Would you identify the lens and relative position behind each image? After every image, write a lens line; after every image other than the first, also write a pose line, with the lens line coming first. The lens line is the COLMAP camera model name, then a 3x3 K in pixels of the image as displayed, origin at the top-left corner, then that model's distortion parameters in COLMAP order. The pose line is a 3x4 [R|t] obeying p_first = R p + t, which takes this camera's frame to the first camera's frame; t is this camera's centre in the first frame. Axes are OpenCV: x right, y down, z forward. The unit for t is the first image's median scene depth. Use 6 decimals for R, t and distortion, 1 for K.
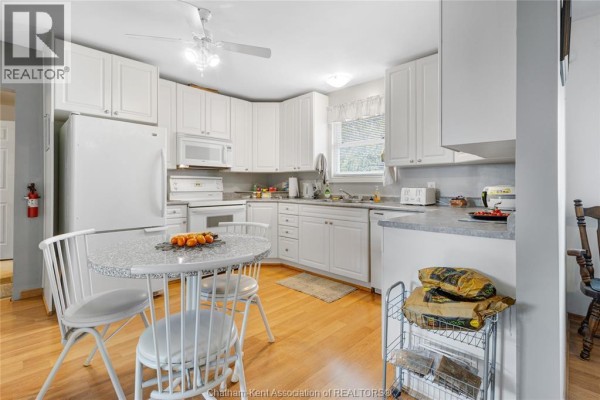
lens RADIAL K [[282.9, 0, 298.0], [0, 282.9, 181.6], [0, 0, 1]] dist [0.000542, 0.000186]
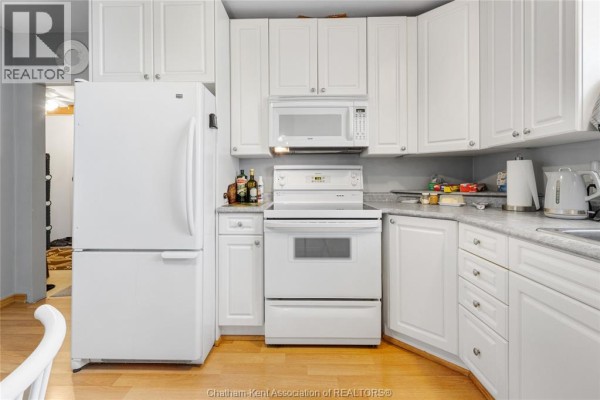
lens RADIAL K [[282.9, 0, 298.0], [0, 282.9, 181.6], [0, 0, 1]] dist [0.000542, 0.000186]
pose [[0.680691, 0.002495, -0.732566, 0.068371], [0.013947, 0.999769, 0.016364, 0.005750], [0.732438, -0.021356, 0.680499, 0.527700]]
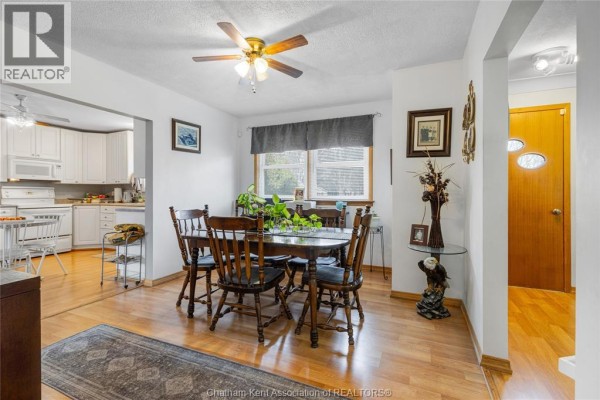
lens RADIAL K [[276.9, 0, 298.6], [0, 276.9, 193.5], [0, 0, 1]] dist [-0.000885, -0.000074]
pose [[0.931435, -0.000602, 0.363908, 0.343771], [-0.004636, 0.999898, 0.013521, -0.010869], [-0.363879, -0.014280, 0.931337, -0.660053]]
